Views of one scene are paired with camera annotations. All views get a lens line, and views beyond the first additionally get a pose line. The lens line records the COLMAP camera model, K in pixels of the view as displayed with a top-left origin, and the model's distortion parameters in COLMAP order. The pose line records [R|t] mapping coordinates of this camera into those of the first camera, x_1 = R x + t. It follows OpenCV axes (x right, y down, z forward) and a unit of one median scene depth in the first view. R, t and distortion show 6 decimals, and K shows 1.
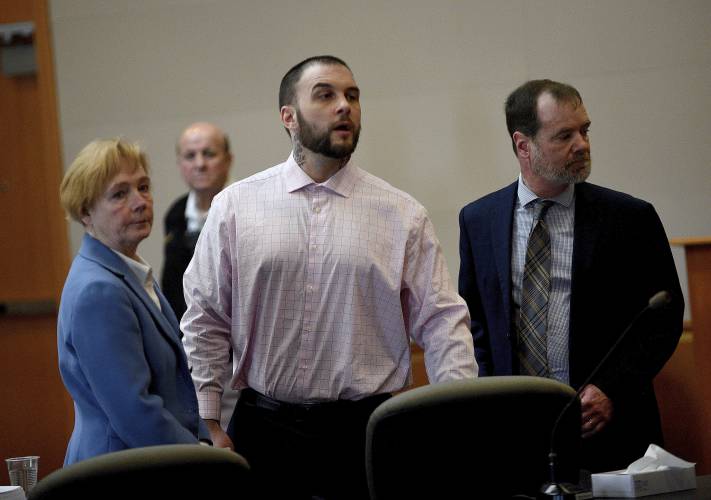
lens RADIAL K [[3836.6, 0, 356.3], [0, 3836.6, 250.9], [0, 0, 1]] dist [-3.199531, 0.000000]
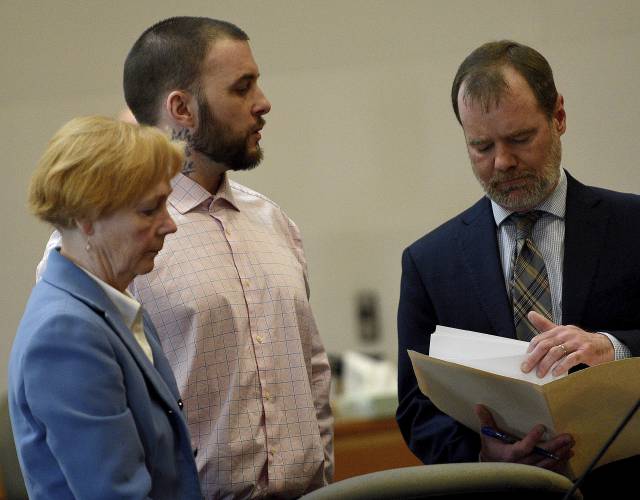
lens RADIAL K [[3963.0, 0, 320.1], [0, 3963.0, 250.1], [0, 0, 1]] dist [0.117790, 0.000000]
pose [[0.998201, 0.059949, 0.001273, -0.020850], [-0.059943, 0.998192, -0.004473, -0.004602], [-0.001538, 0.004388, 0.999989, 0.222362]]
